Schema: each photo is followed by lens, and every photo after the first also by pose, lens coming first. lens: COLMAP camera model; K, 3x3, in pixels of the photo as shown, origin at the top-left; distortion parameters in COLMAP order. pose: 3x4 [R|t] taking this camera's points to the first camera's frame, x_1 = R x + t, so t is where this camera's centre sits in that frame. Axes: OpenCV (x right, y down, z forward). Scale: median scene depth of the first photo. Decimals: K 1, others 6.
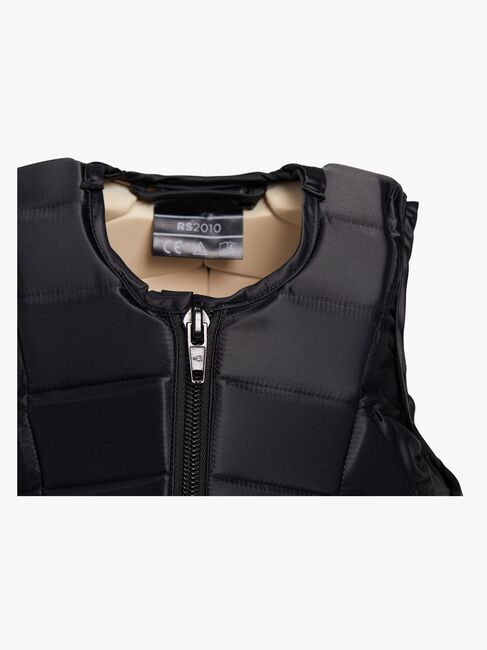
lens RADIAL K [[1827.4, 0, 243.5], [0, 1827.4, 325.0], [0, 0, 1]] dist [0.144513, 0.366196]
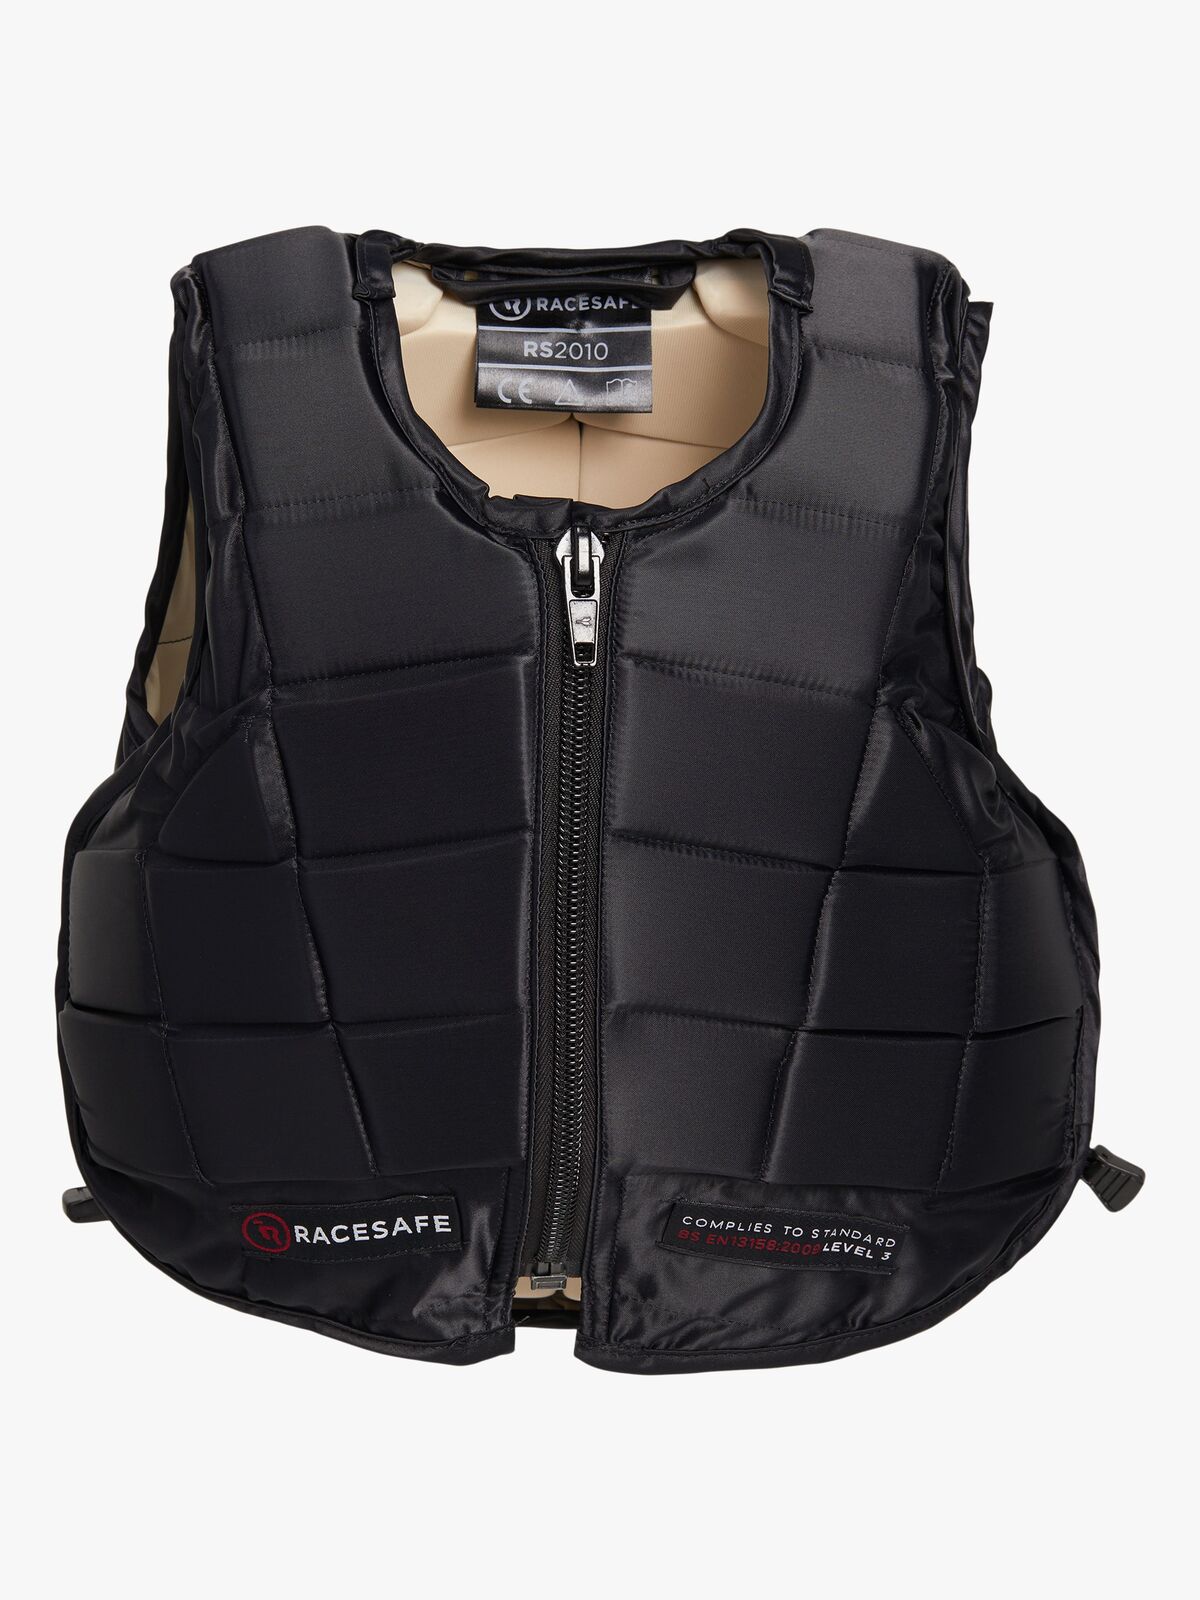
lens RADIAL K [[4498.3, 0, 600.0], [0, 4498.3, 800.0], [0, 0, 1]] dist [0.144513, 0.366196]
pose [[0.999947, -0.010078, -0.002305, -0.016280], [0.010222, 0.997164, 0.074557, -0.027071], [0.001548, -0.074577, 0.997214, -0.333881]]
